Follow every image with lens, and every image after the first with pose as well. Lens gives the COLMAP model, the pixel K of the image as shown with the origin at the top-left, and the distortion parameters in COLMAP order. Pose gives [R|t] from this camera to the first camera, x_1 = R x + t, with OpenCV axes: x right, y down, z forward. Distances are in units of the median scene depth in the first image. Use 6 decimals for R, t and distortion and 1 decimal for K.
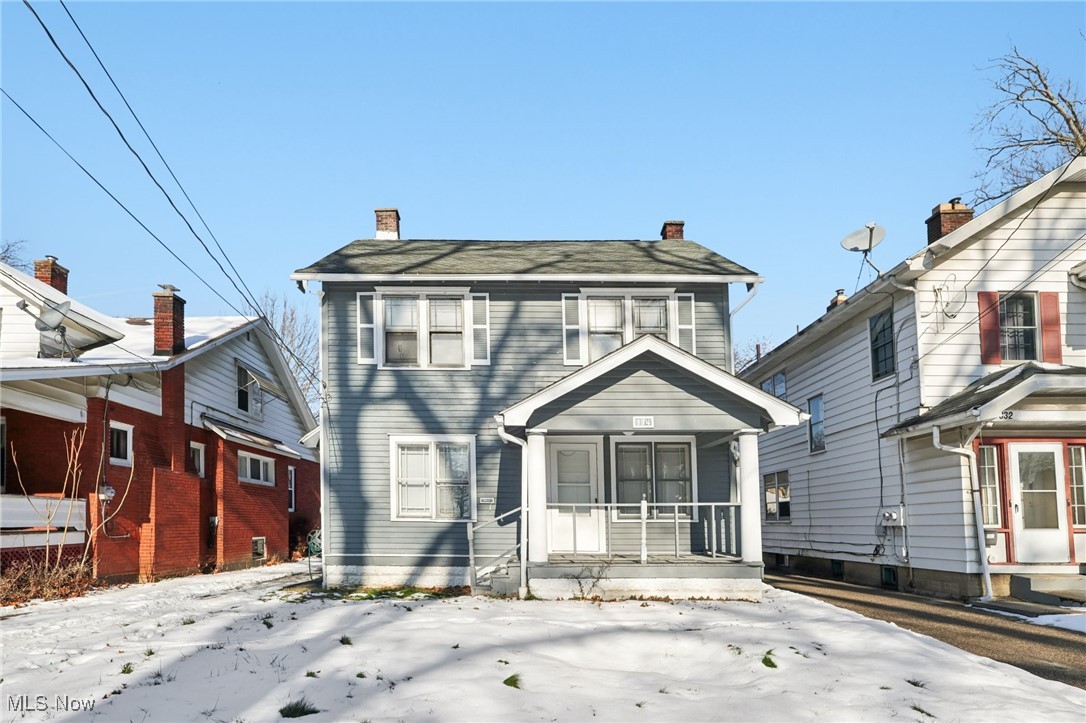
lens RADIAL K [[510.4, 0, 535.5], [0, 510.4, 395.4], [0, 0, 1]] dist [0.000207, 0.000011]
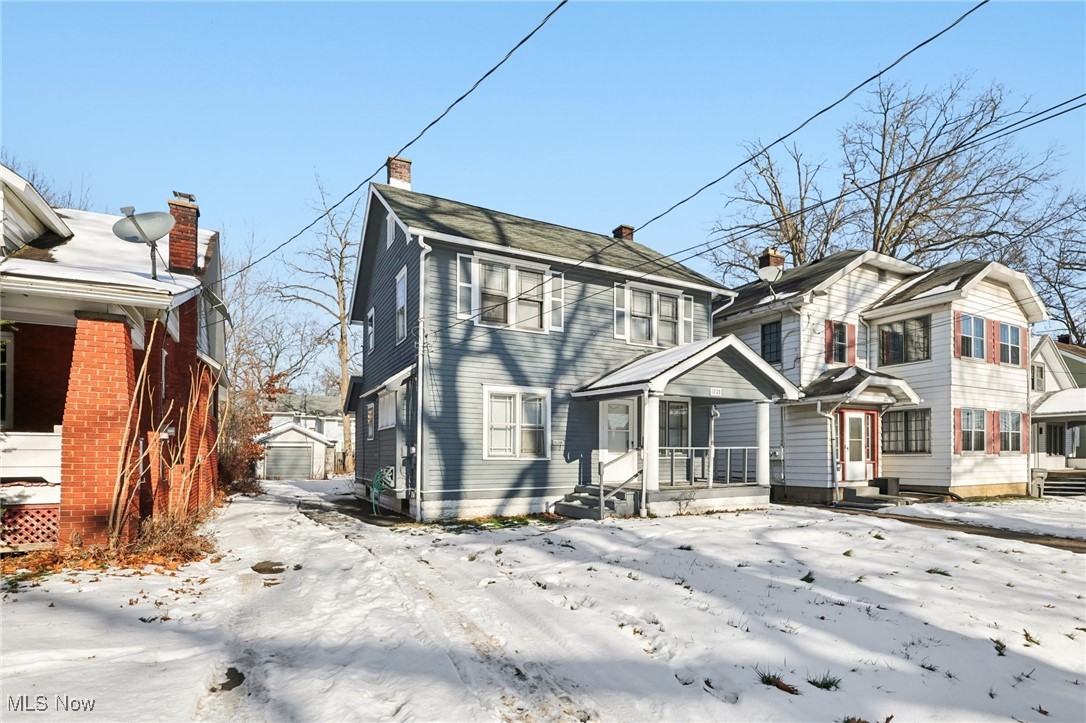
lens RADIAL K [[466.3, 0, 560.4], [0, 466.3, 339.5], [0, 0, 1]] dist [0.000433, 0.000080]
pose [[0.898595, 0.100799, 0.427044, -0.580582], [-0.101722, 0.994597, -0.020718, -0.018071], [-0.426825, -0.024823, 0.903993, -0.013093]]
